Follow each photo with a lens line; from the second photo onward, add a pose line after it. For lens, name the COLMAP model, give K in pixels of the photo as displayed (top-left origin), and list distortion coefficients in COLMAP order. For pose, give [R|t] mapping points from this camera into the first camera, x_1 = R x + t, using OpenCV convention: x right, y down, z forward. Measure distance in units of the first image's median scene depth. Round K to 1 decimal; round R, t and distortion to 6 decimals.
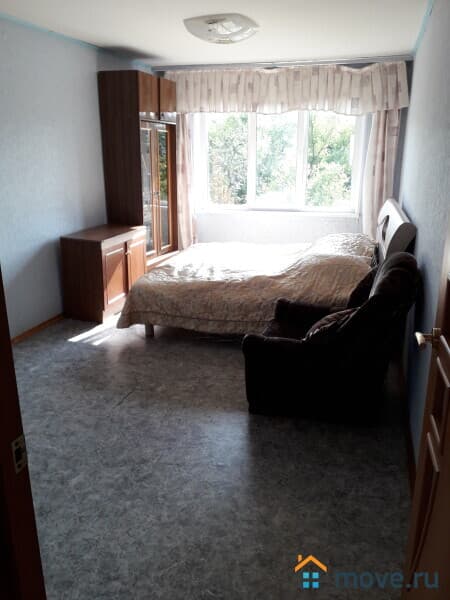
lens RADIAL K [[483.2, 0, 225.0], [0, 483.2, 300.0], [0, 0, 1]] dist [0.092601, -0.201520]
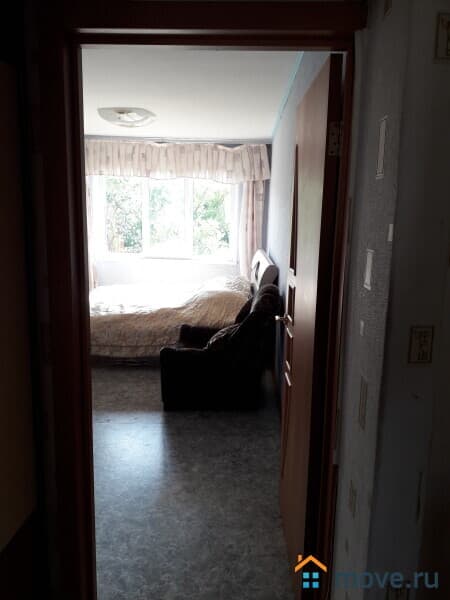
lens RADIAL K [[483.2, 0, 225.0], [0, 483.2, 300.0], [0, 0, 1]] dist [0.092601, -0.201520]
pose [[0.969782, -0.018838, 0.243245, -0.069458], [0.044456, 0.993967, -0.100265, 0.053106], [-0.239888, 0.108049, 0.964769, -0.211033]]
